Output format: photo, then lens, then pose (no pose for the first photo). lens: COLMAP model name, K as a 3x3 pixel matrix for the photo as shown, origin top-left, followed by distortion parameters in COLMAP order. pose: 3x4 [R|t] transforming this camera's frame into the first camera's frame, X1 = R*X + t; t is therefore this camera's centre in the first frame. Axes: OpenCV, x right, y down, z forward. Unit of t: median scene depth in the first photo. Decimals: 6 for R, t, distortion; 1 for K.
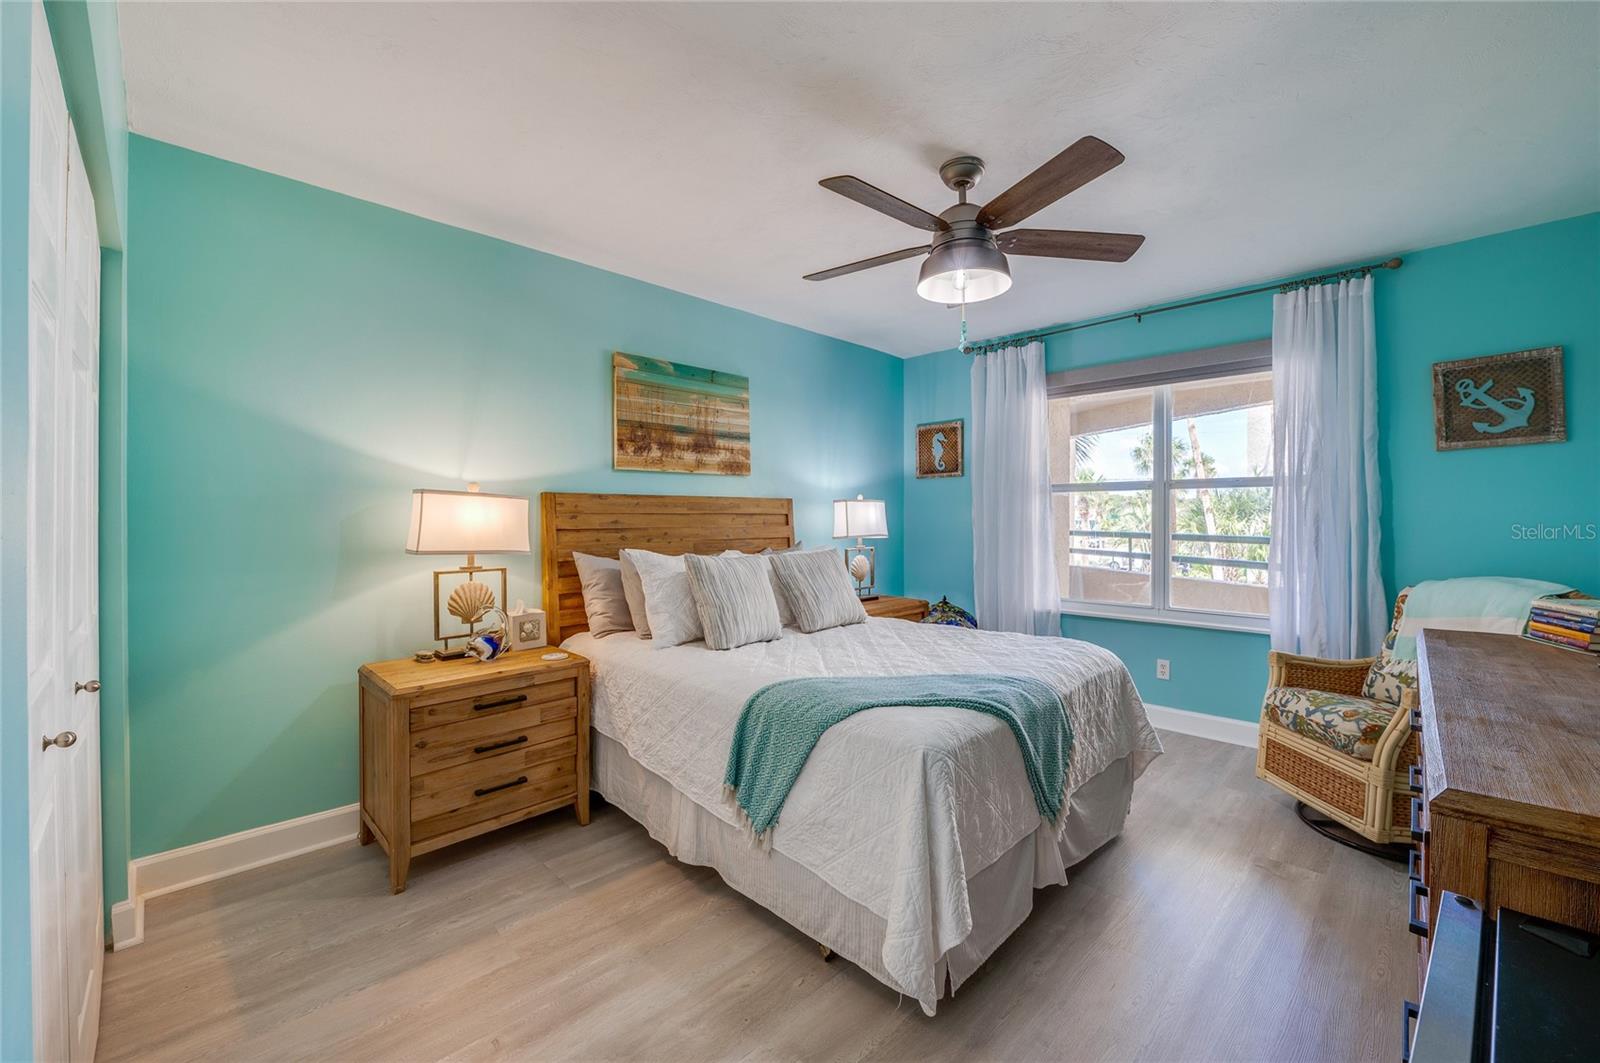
lens RADIAL K [[647.3, 0, 792.6], [0, 647.3, 517.7], [0, 0, 1]] dist [-0.001619, -0.000130]
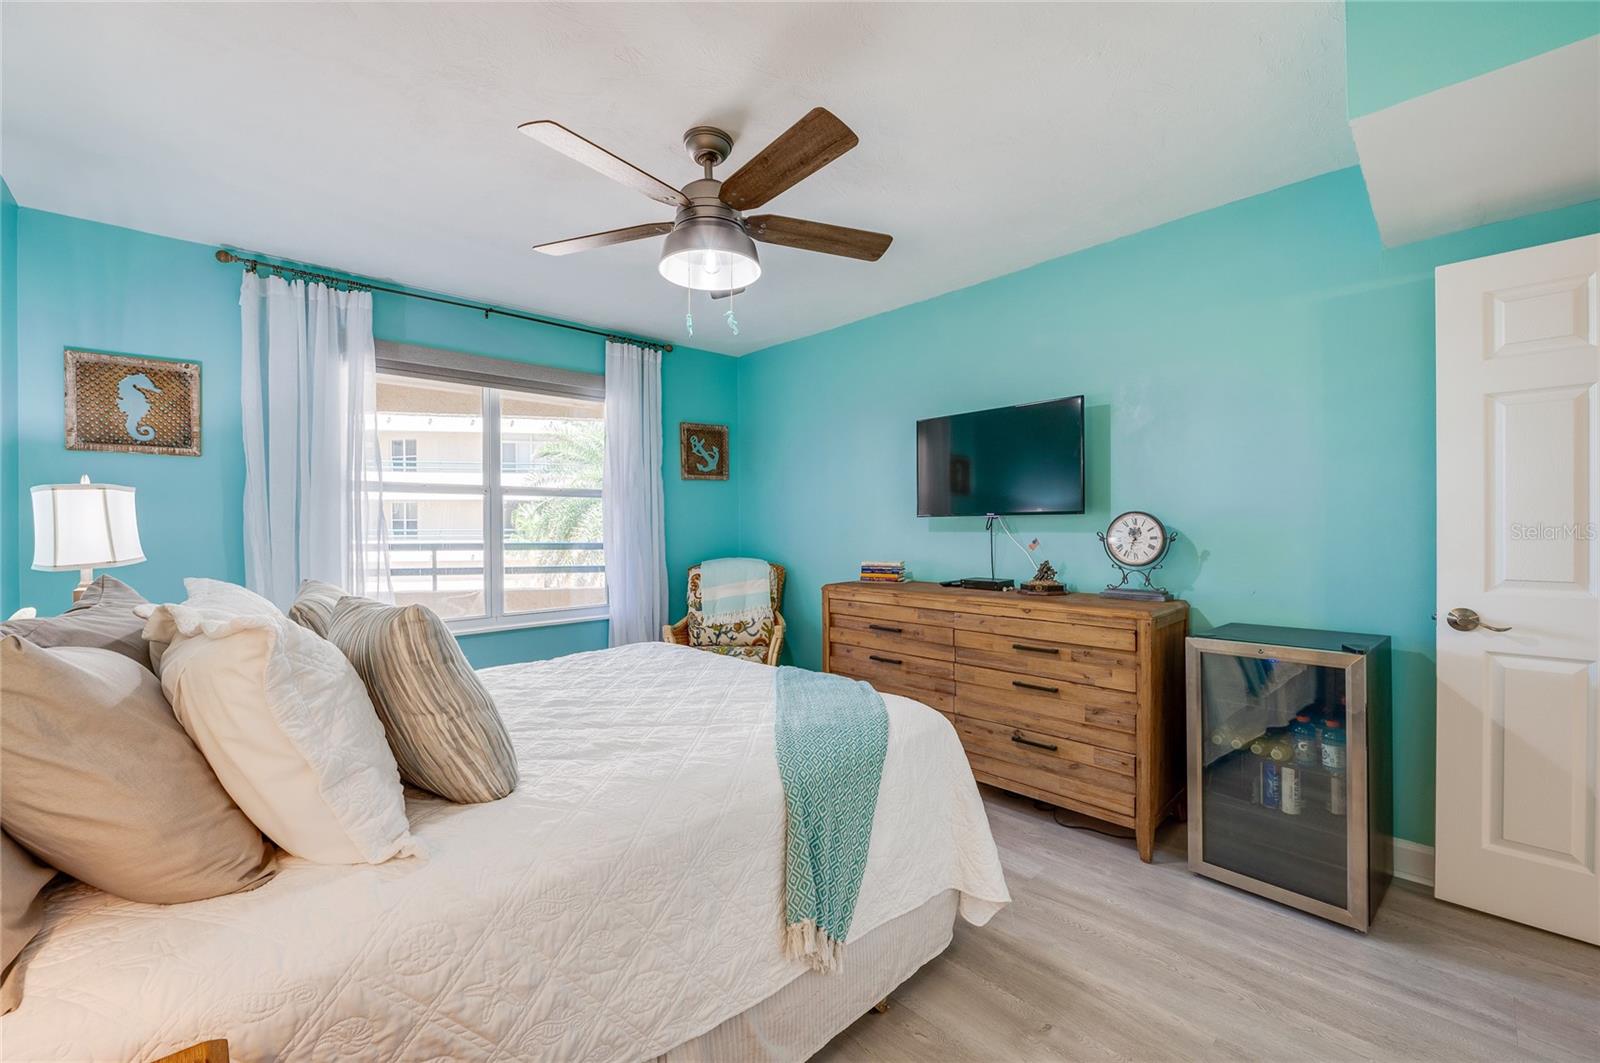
lens RADIAL K [[646.4, 0, 803.7], [0, 646.4, 529.6], [0, 0, 1]] dist [-0.014286, 0.000460]
pose [[0.031226, -0.006068, 0.999494, -0.451577], [0.005276, 0.999969, 0.005906, 0.006555], [-0.999498, 0.005089, 0.031257, 0.576826]]
